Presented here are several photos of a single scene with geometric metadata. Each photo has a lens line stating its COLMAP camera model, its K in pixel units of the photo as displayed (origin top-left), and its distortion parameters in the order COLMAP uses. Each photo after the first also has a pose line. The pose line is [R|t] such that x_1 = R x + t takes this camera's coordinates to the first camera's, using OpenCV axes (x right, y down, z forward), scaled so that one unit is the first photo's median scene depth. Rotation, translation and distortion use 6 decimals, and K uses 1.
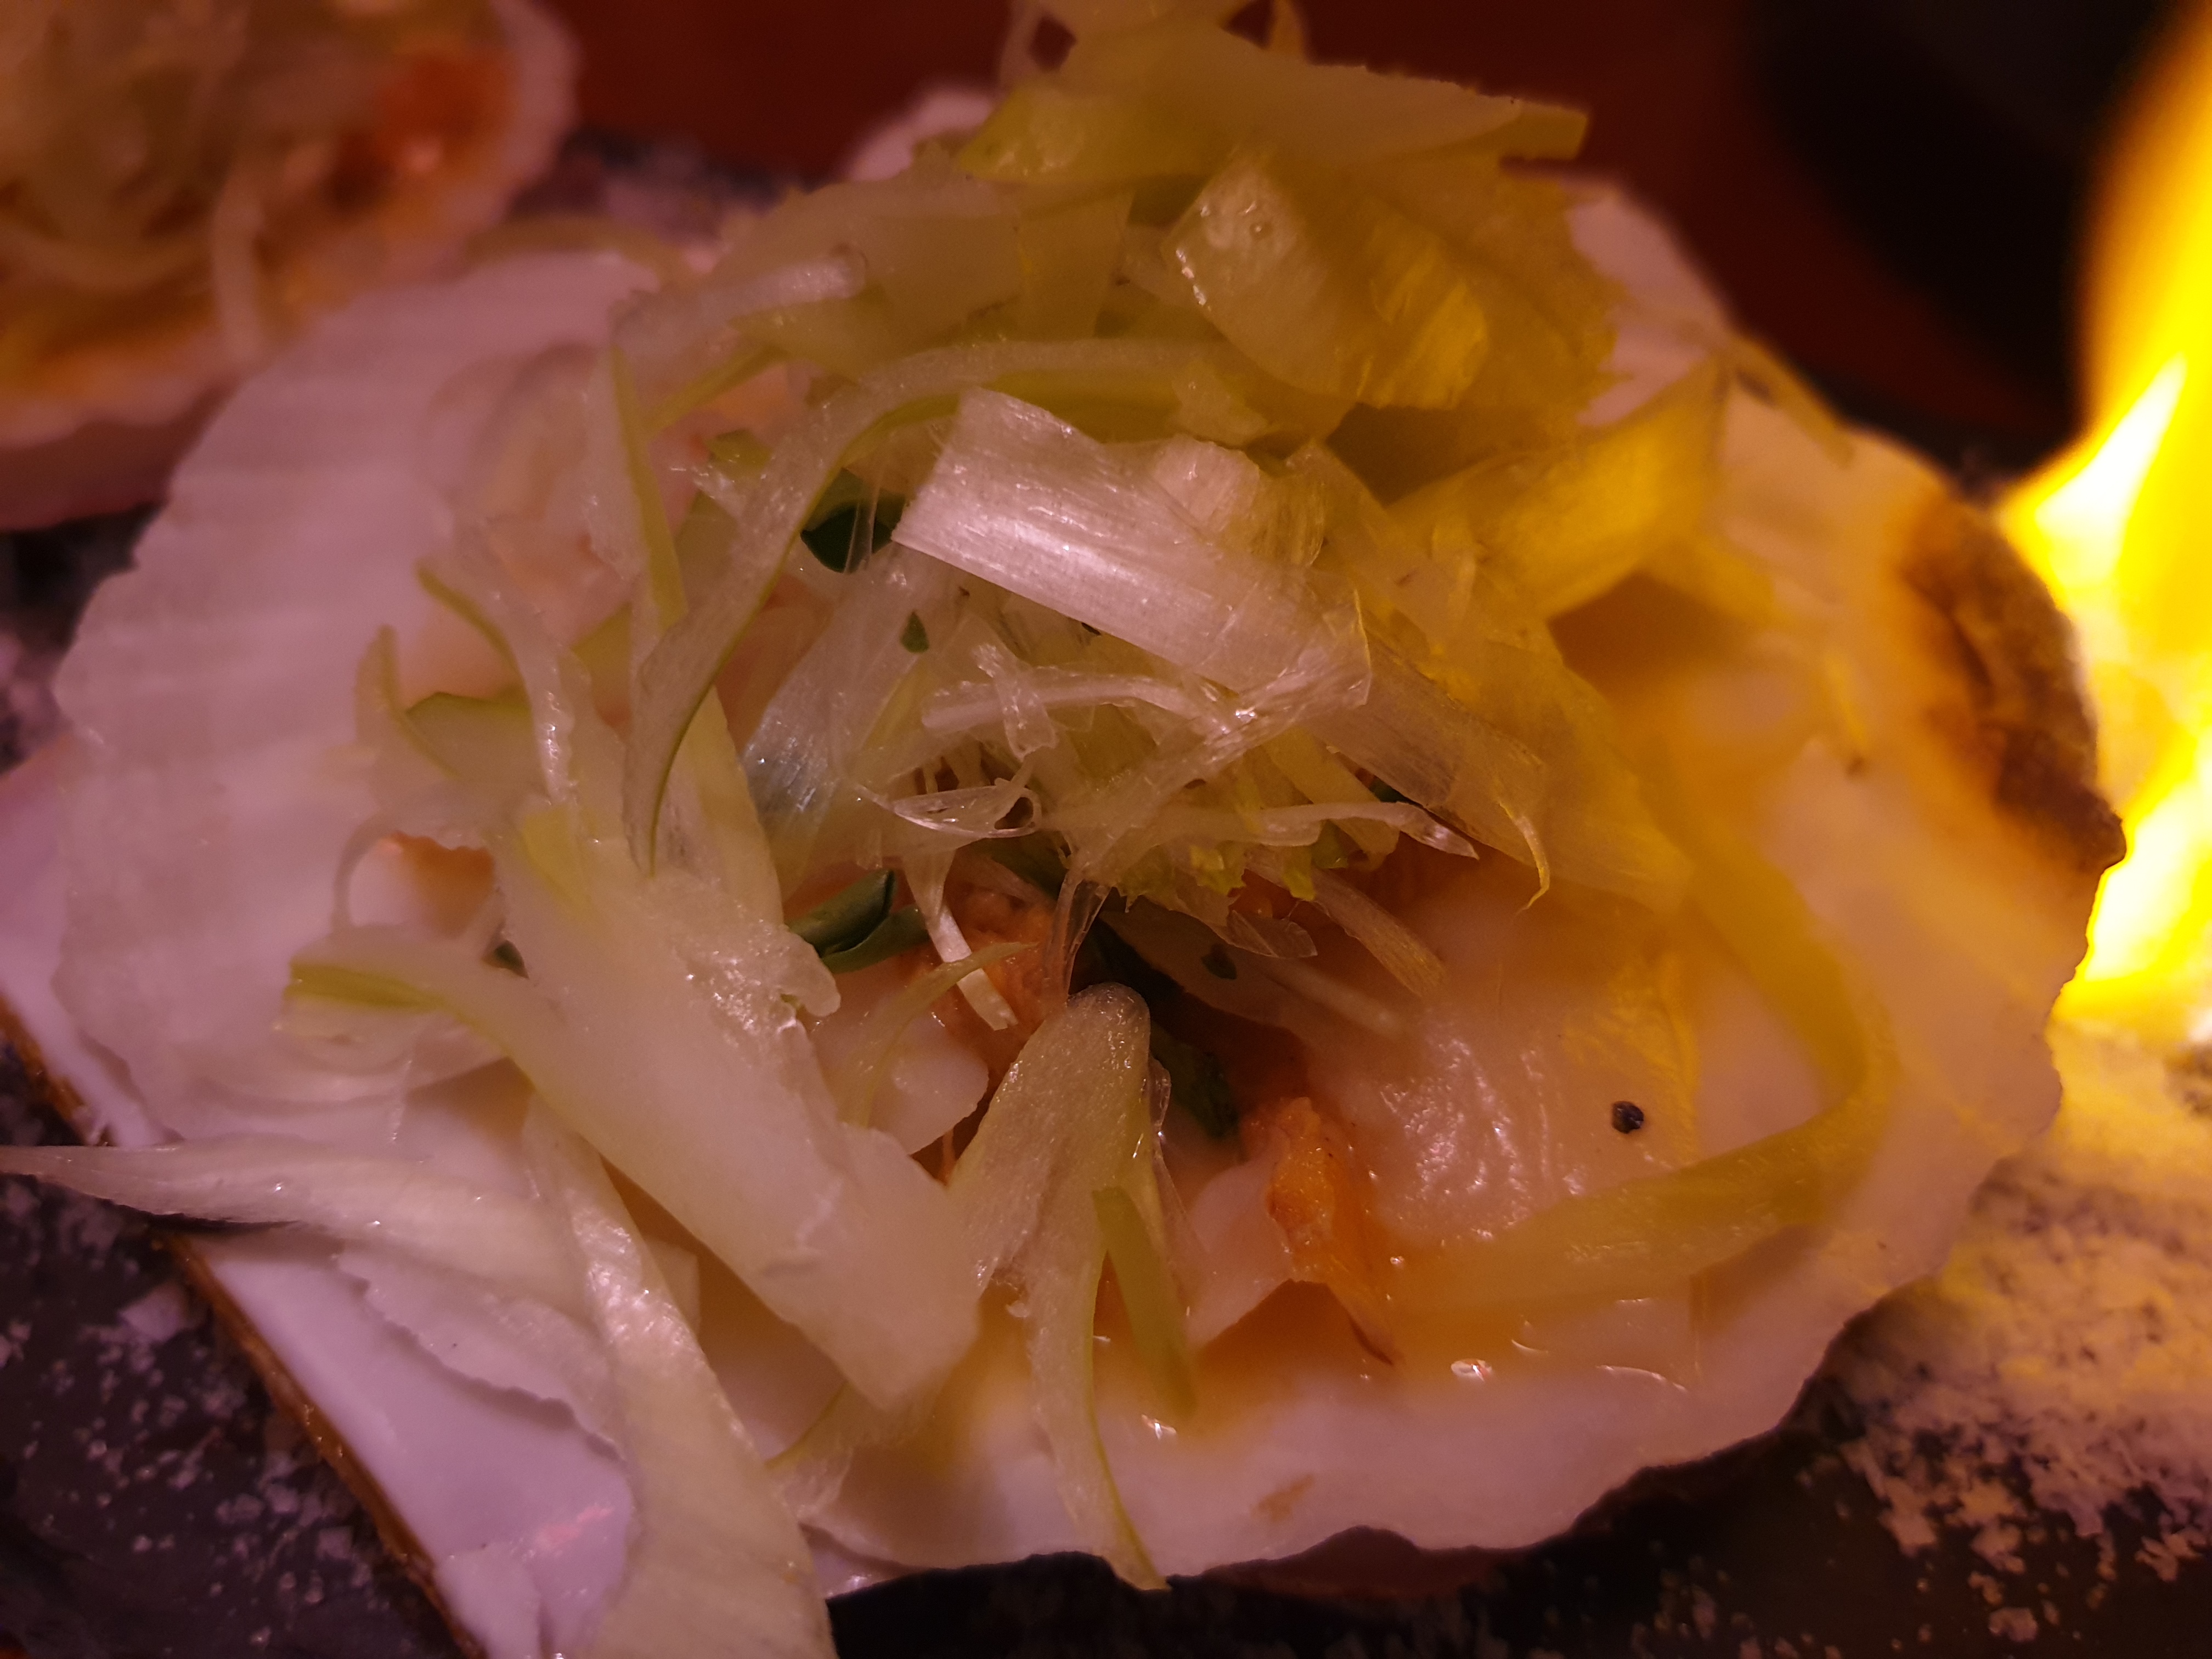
lens RADIAL K [[1802.1, 0, 1098.5], [0, 1802.1, 823.9], [0, 0, 1]] dist [-0.004791, -0.052275]
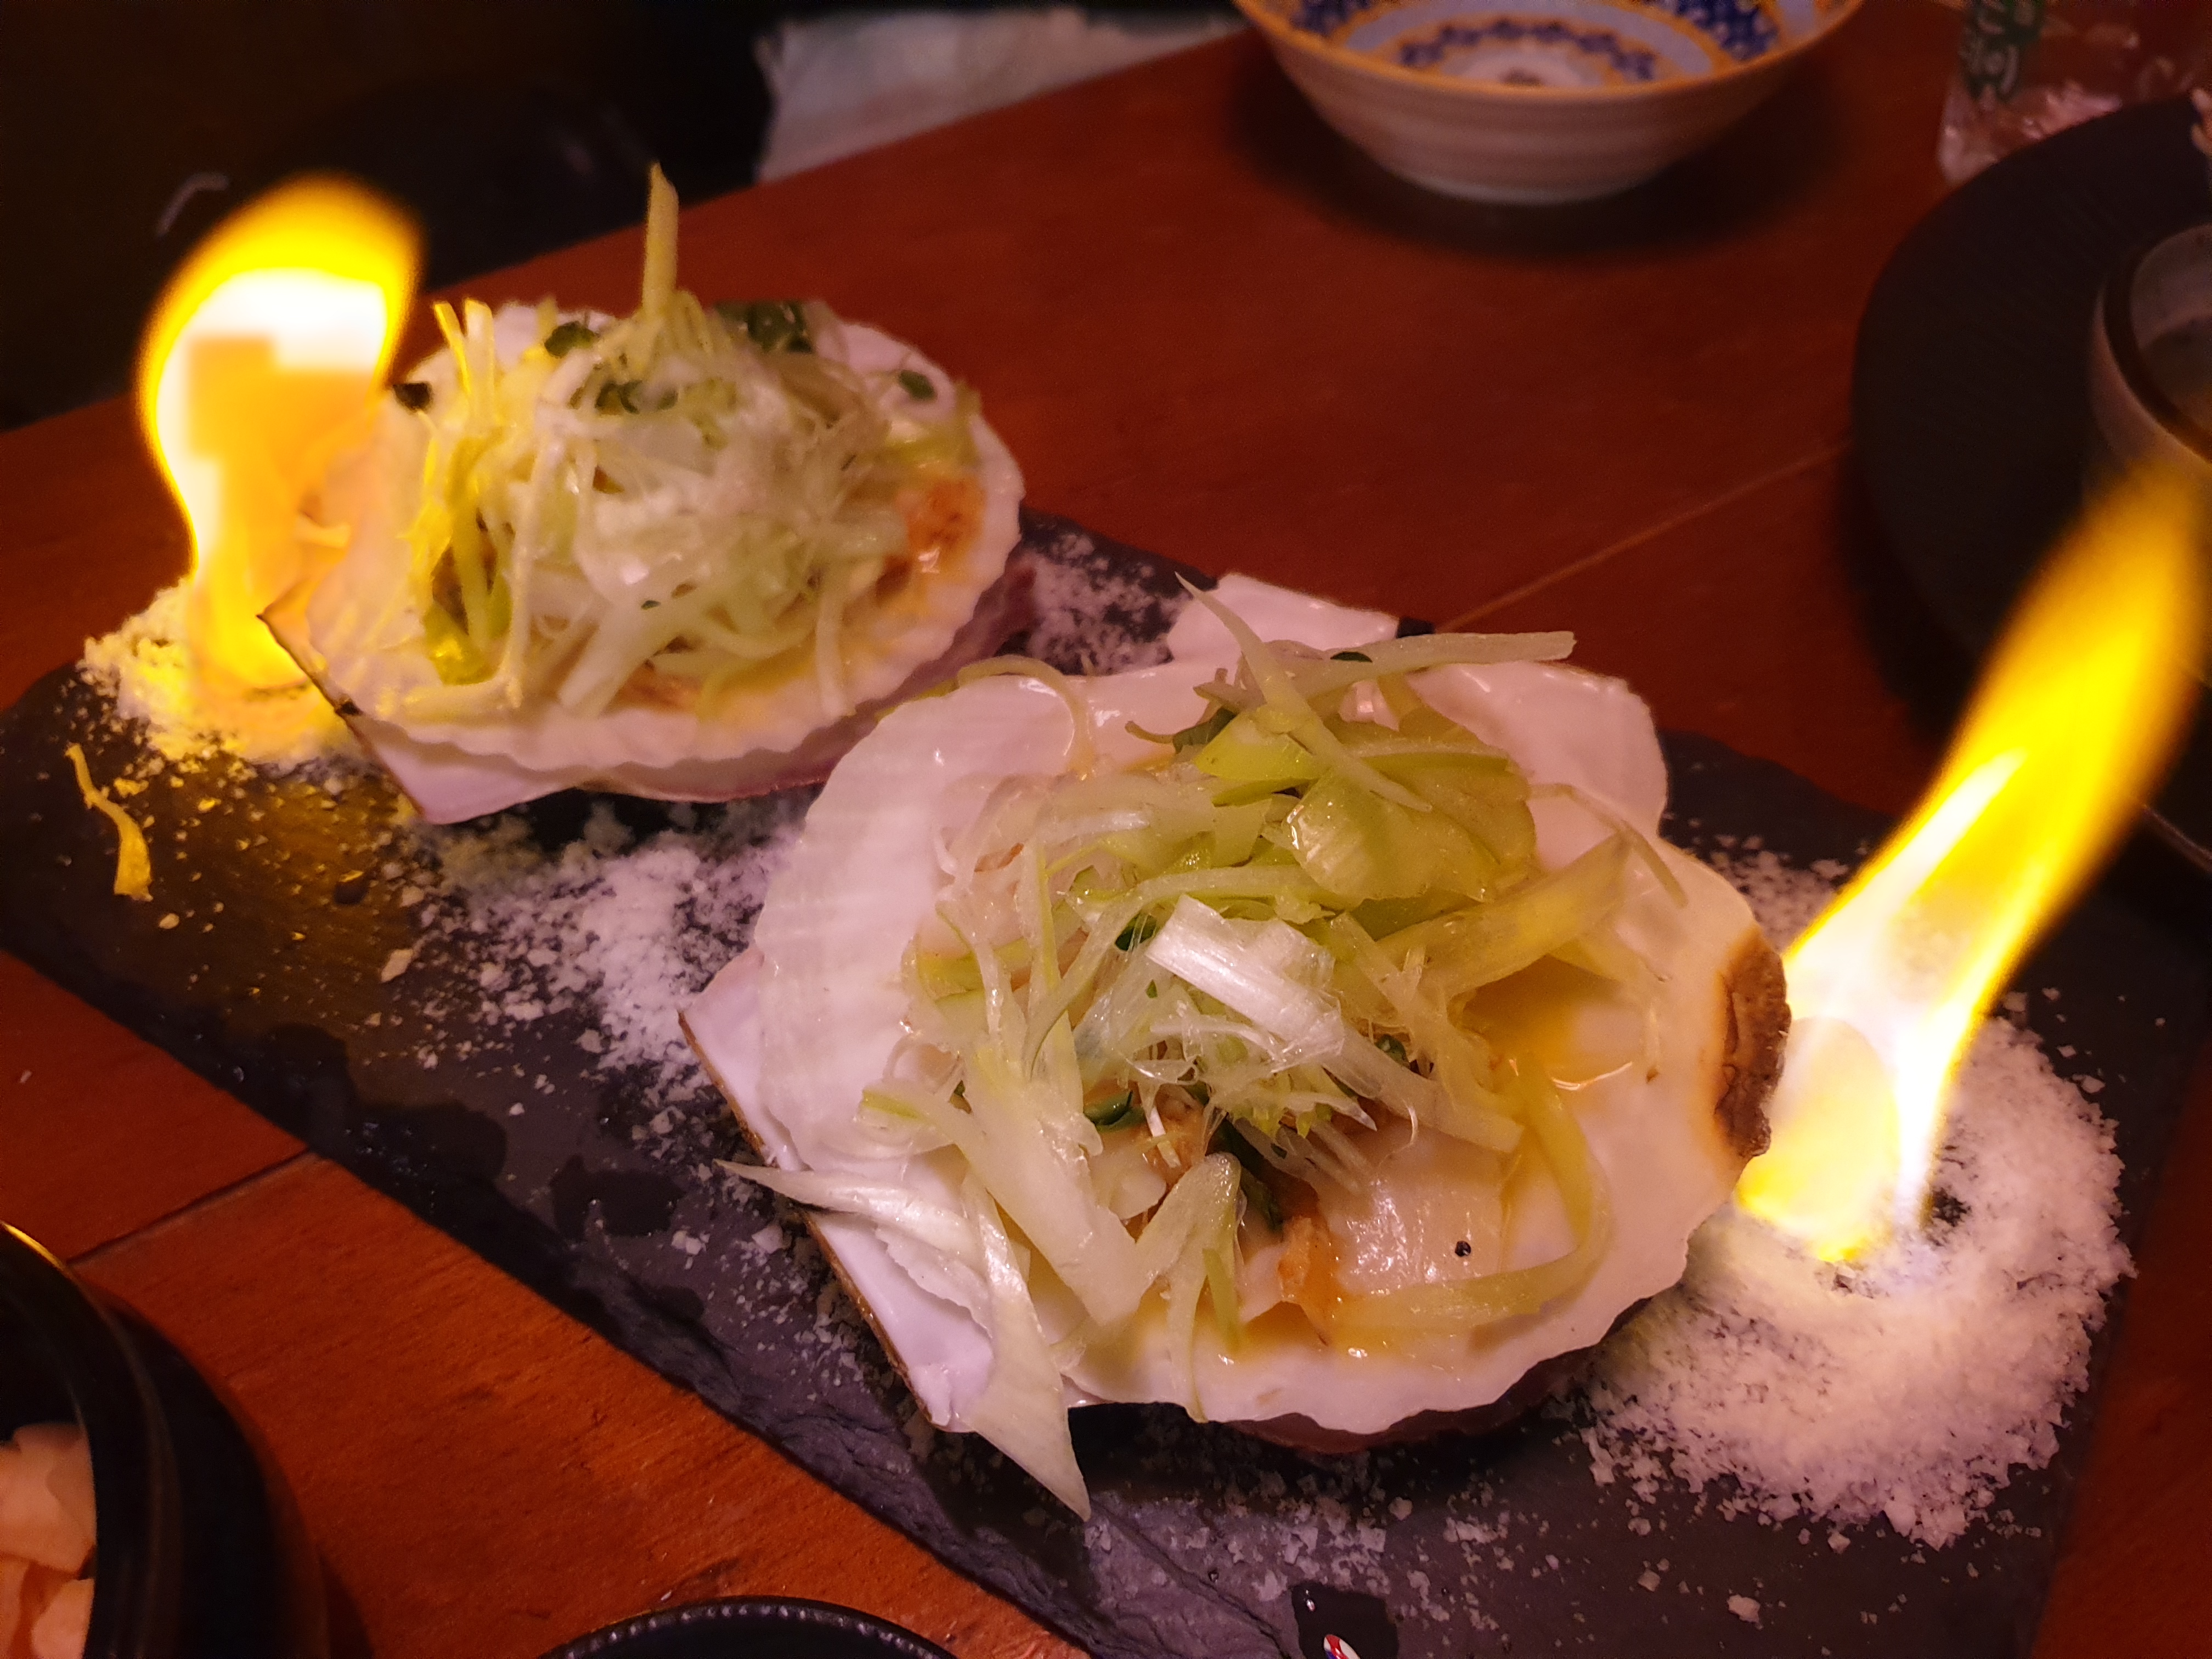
lens RADIAL K [[1686.2, 0, 1140.5], [0, 1686.2, 826.7], [0, 0, 1]] dist [0.158510, -0.445885]
pose [[0.981834, 0.103797, -0.158835, 0.191805], [-0.103694, 0.994569, 0.008959, -0.313363], [0.158902, 0.007674, 0.987264, -1.058161]]
